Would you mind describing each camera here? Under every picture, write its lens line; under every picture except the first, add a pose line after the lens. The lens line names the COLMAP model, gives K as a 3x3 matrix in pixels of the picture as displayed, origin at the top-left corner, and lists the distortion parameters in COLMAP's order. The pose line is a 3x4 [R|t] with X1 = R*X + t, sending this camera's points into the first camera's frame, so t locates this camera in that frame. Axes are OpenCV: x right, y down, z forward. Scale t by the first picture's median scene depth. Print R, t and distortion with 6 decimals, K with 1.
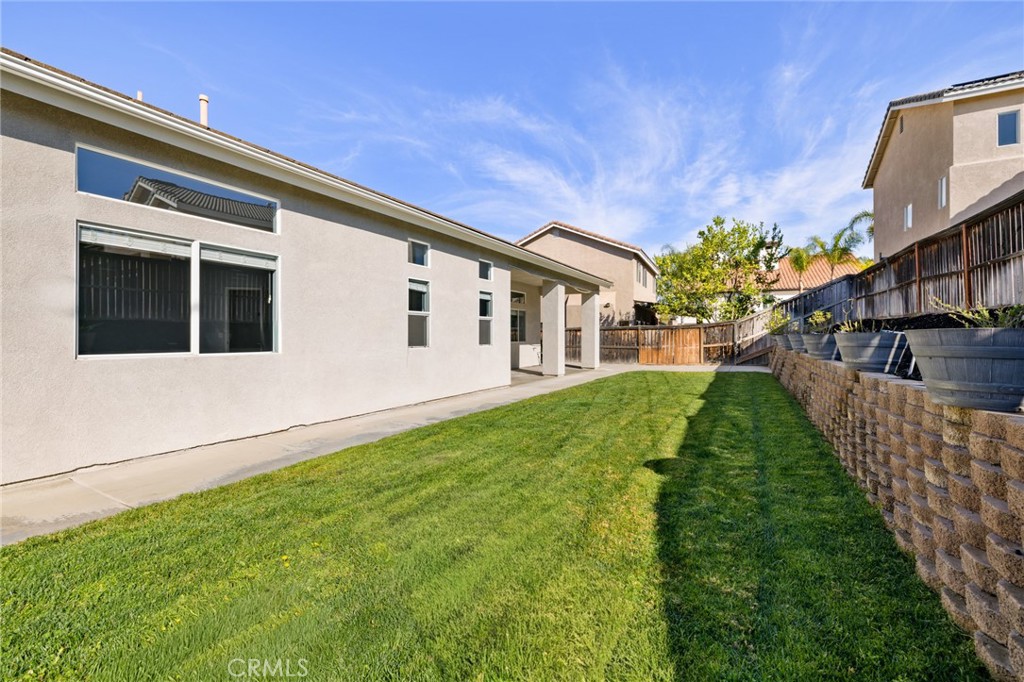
lens RADIAL K [[440.3, 0, 505.3], [0, 440.3, 336.6], [0, 0, 1]] dist [0.004122, 0.000778]
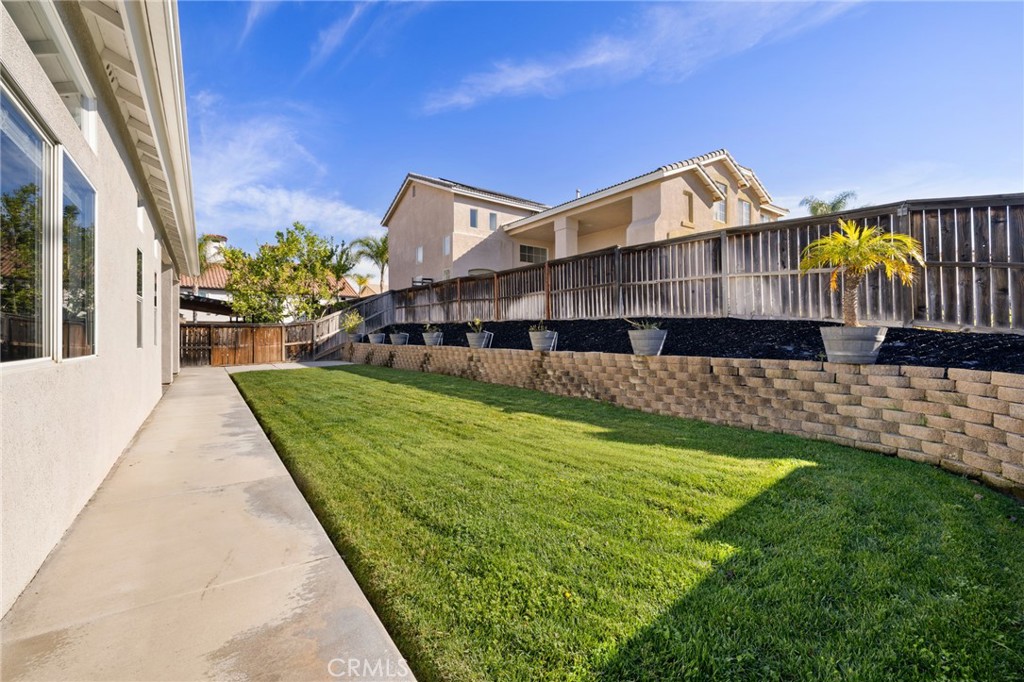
lens RADIAL K [[440.3, 0, 511.3], [0, 440.3, 332.5], [0, 0, 1]] dist [0.004122, 0.000778]
pose [[0.433598, 0.010925, 0.901040, -0.366791], [-0.002380, 0.999937, -0.010979, 0.005539], [-0.901103, 0.002616, 0.433596, 0.101486]]
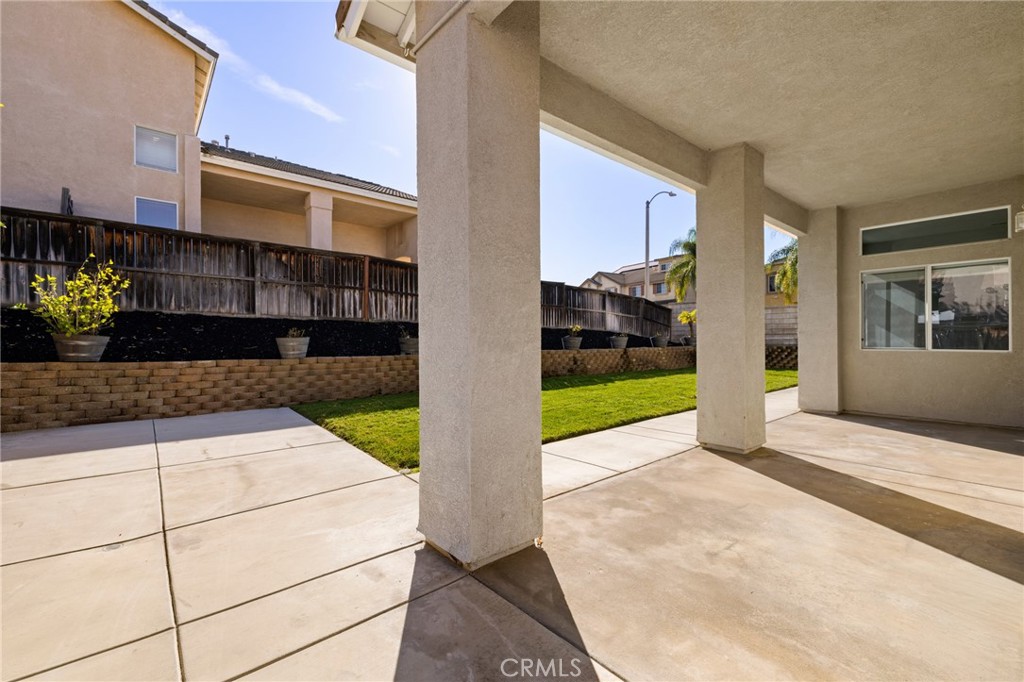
lens RADIAL K [[428.4, 0, 512.5], [0, 428.4, 336.5], [0, 0, 1]] dist [0.001835, -0.000083]
pose [[-0.938315, 0.006522, 0.345720, 0.171042], [0.004860, 0.999972, -0.005673, 0.000392], [-0.345748, -0.003643, -0.938320, 1.563389]]
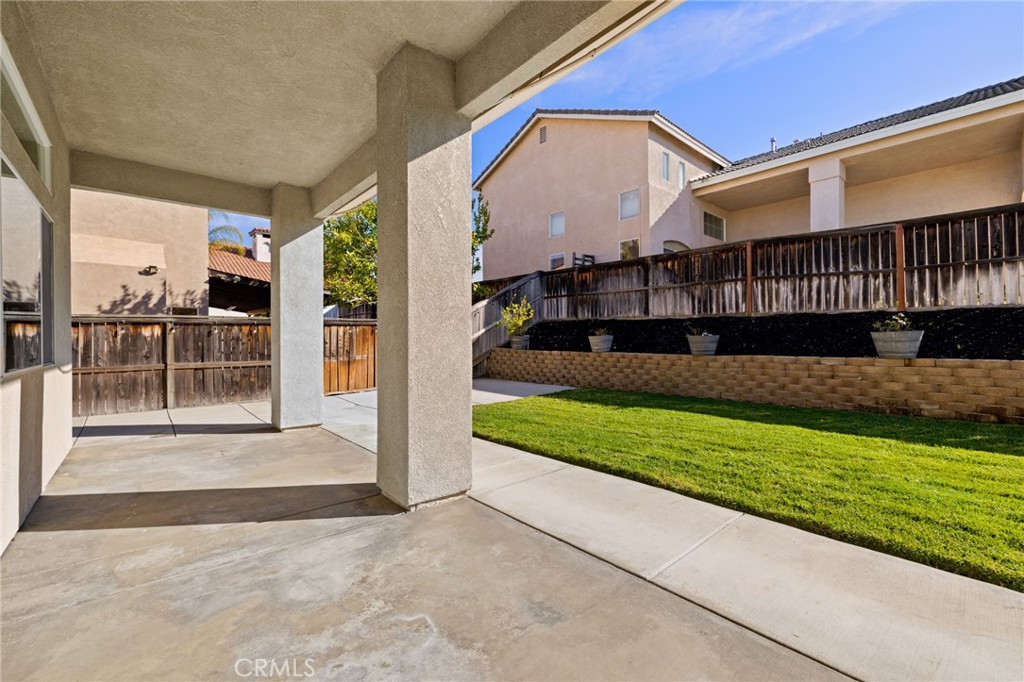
lens RADIAL K [[440.3, 0, 513.6], [0, 440.3, 334.0], [0, 0, 1]] dist [0.004122, 0.000778]
pose [[0.333508, 0.009821, 0.942696, -0.133505], [0.005109, 0.999912, -0.012225, 0.002371], [-0.942733, 0.008893, 0.333429, 0.961999]]
